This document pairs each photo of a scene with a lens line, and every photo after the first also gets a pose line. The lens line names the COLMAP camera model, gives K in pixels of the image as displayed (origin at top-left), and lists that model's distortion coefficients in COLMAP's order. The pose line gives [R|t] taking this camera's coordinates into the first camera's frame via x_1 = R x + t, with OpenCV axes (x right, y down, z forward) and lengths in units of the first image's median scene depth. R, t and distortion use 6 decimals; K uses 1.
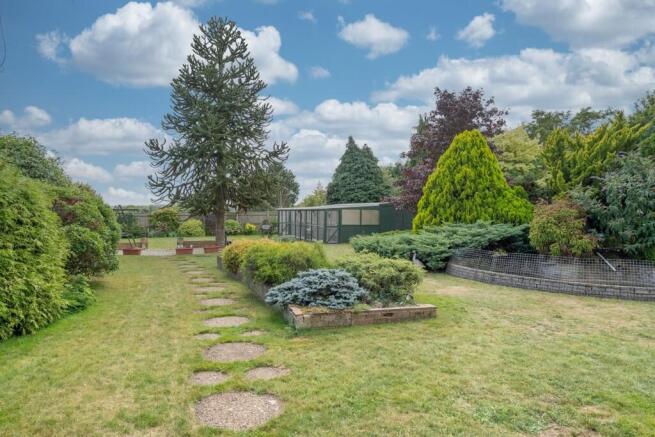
lens RADIAL K [[425.3, 0, 327.5], [0, 425.3, 218.5], [0, 0, 1]] dist [0.003606, 0.000340]
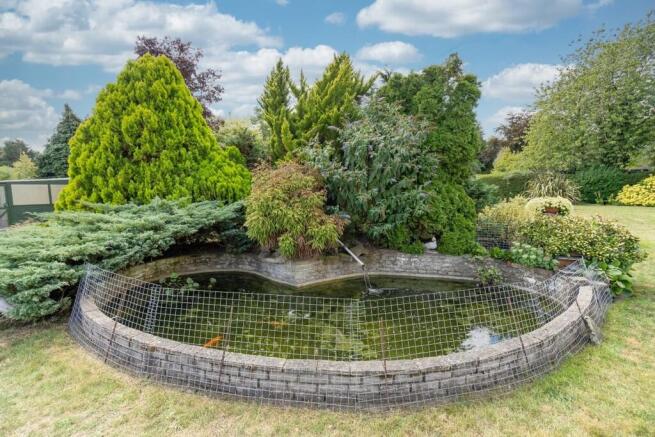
lens RADIAL K [[292.8, 0, 327.5], [0, 292.8, 218.5], [0, 0, 1]] dist [0.001944, 0.000427]
pose [[0.776738, -0.080008, 0.624721, 0.272559], [0.022340, 0.994774, 0.099624, -0.001429], [-0.629427, -0.063426, 0.774467, 0.541811]]
